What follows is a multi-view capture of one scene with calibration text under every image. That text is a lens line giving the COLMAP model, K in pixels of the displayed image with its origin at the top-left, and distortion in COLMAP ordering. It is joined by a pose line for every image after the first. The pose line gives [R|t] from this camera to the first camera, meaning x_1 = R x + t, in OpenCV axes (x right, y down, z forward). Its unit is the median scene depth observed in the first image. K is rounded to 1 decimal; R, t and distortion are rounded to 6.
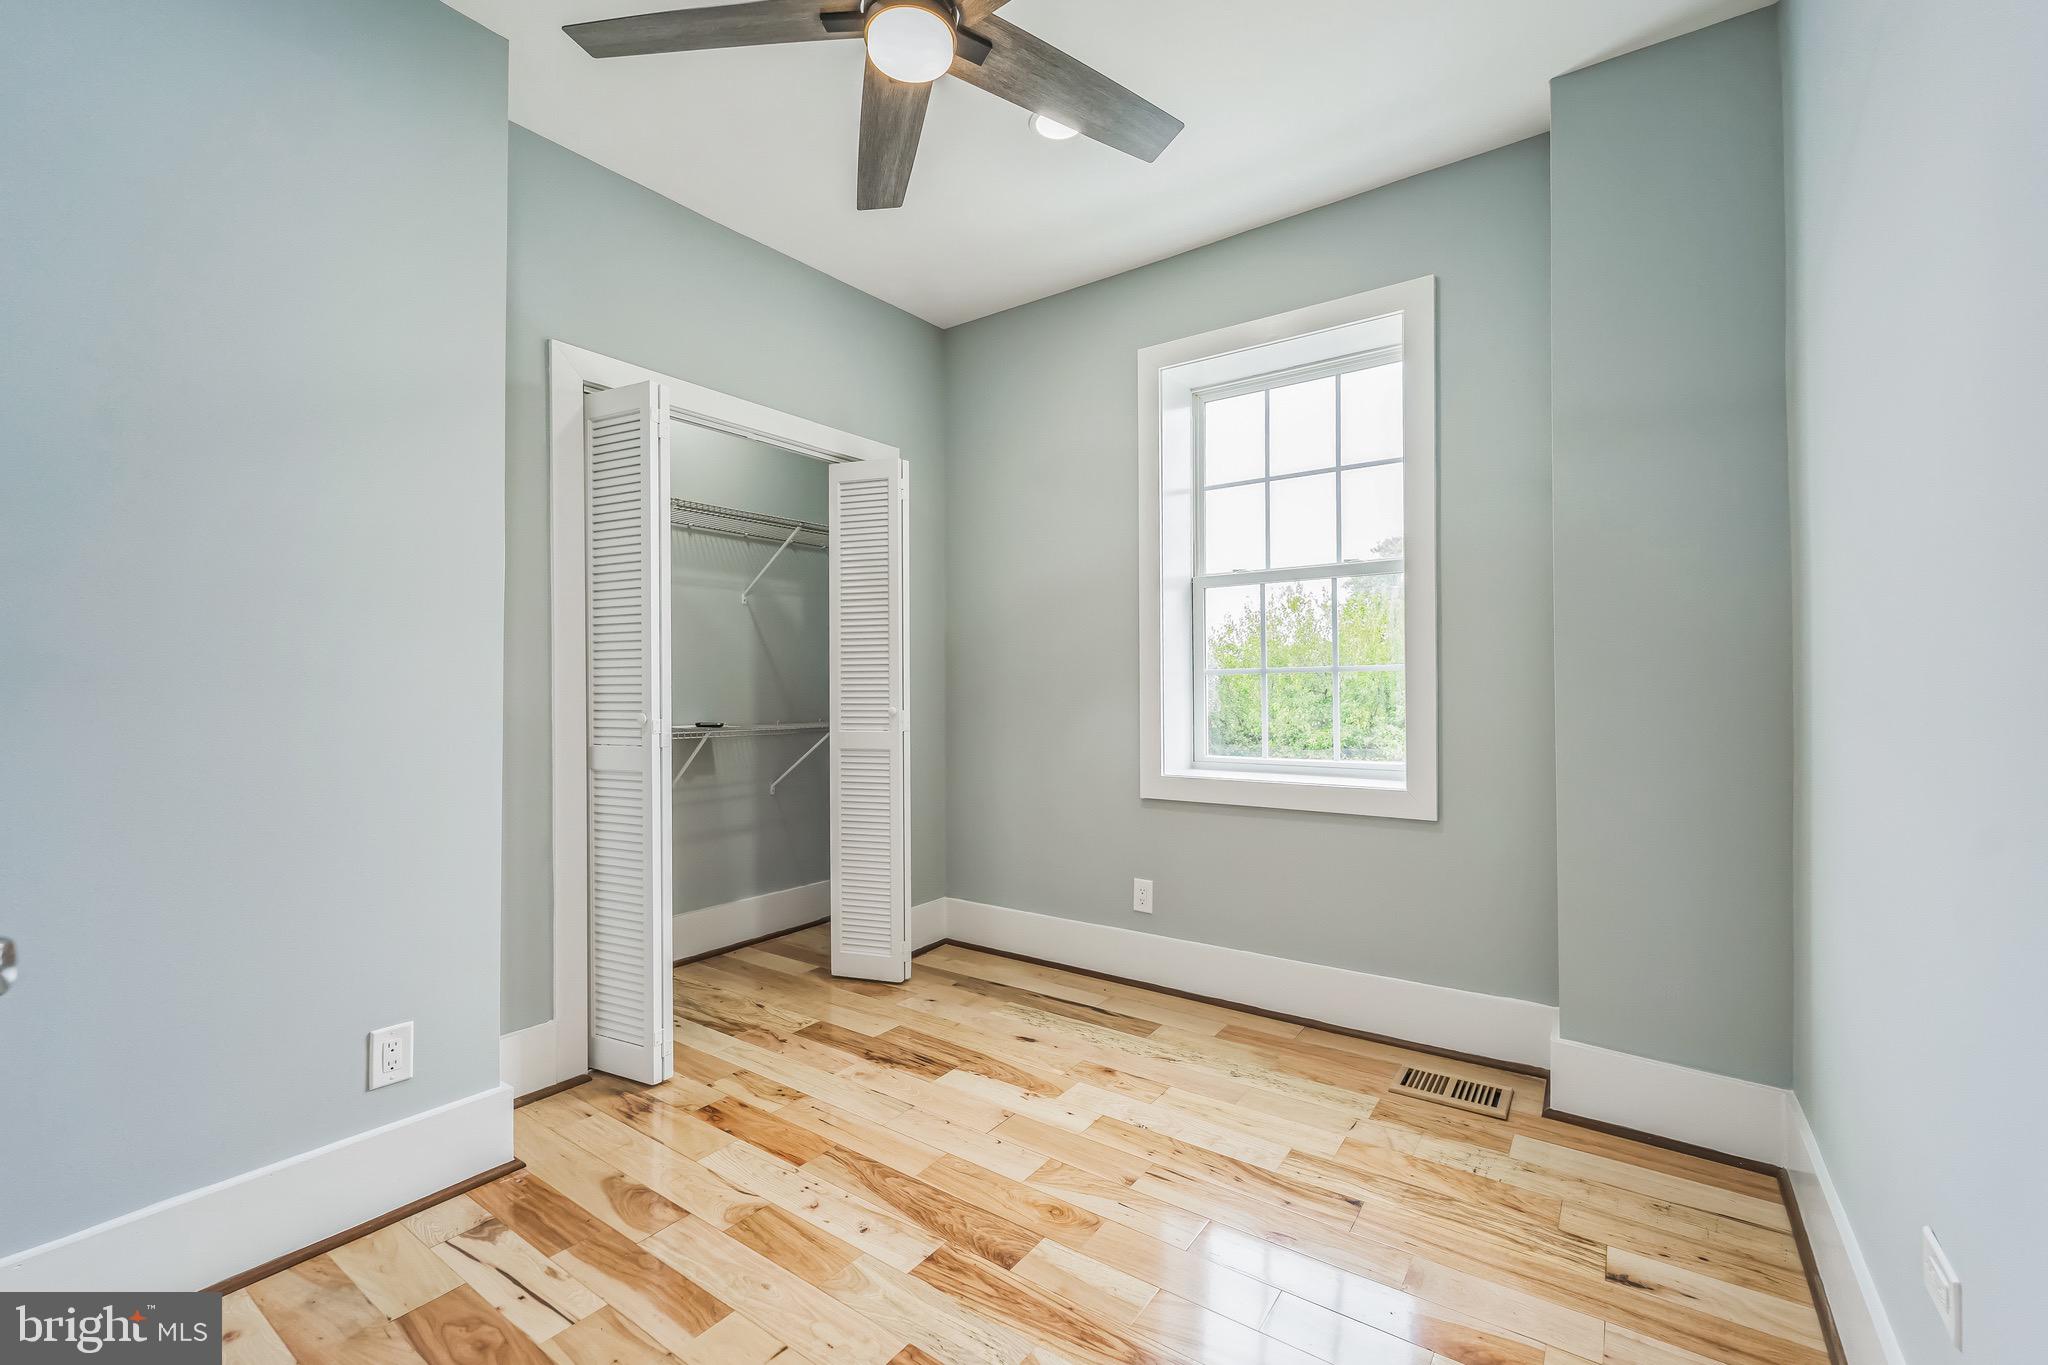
lens RADIAL K [[834.8, 0, 1023.5], [0, 834.8, 689.2], [0, 0, 1]] dist [0.000550, -0.000141]
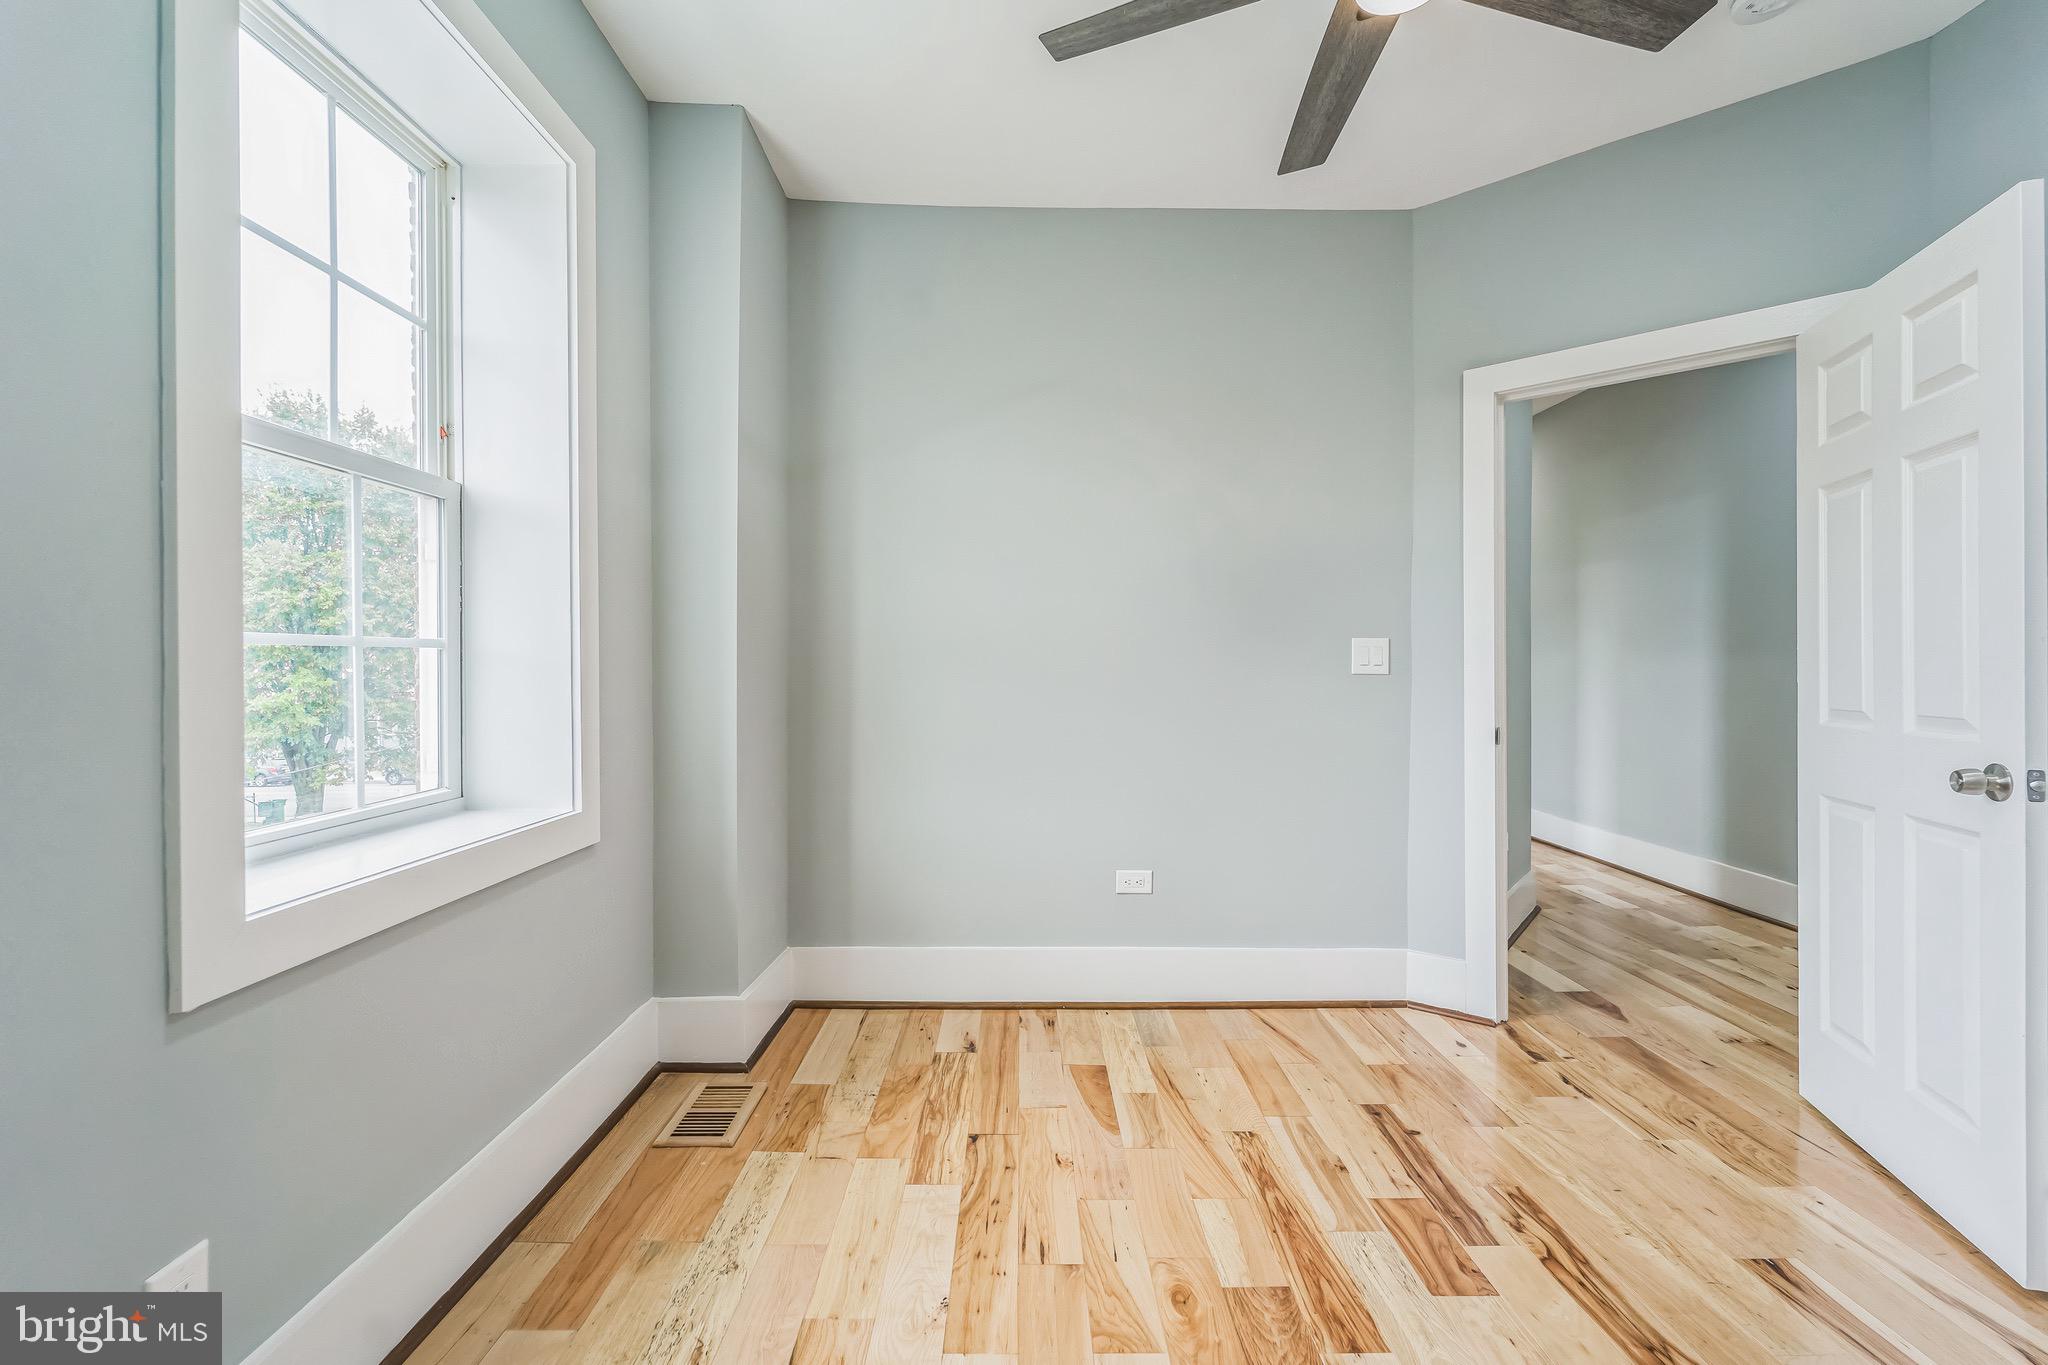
lens RADIAL K [[841.8, 0, 1021.8], [0, 841.8, 670.0], [0, 0, 1]] dist [-0.000732, -0.000193]
pose [[-0.571828, -0.001537, 0.820372, -0.592845], [0.001164, 0.999996, 0.002684, -0.010664], [-0.820373, 0.002490, -0.571824, 1.692902]]
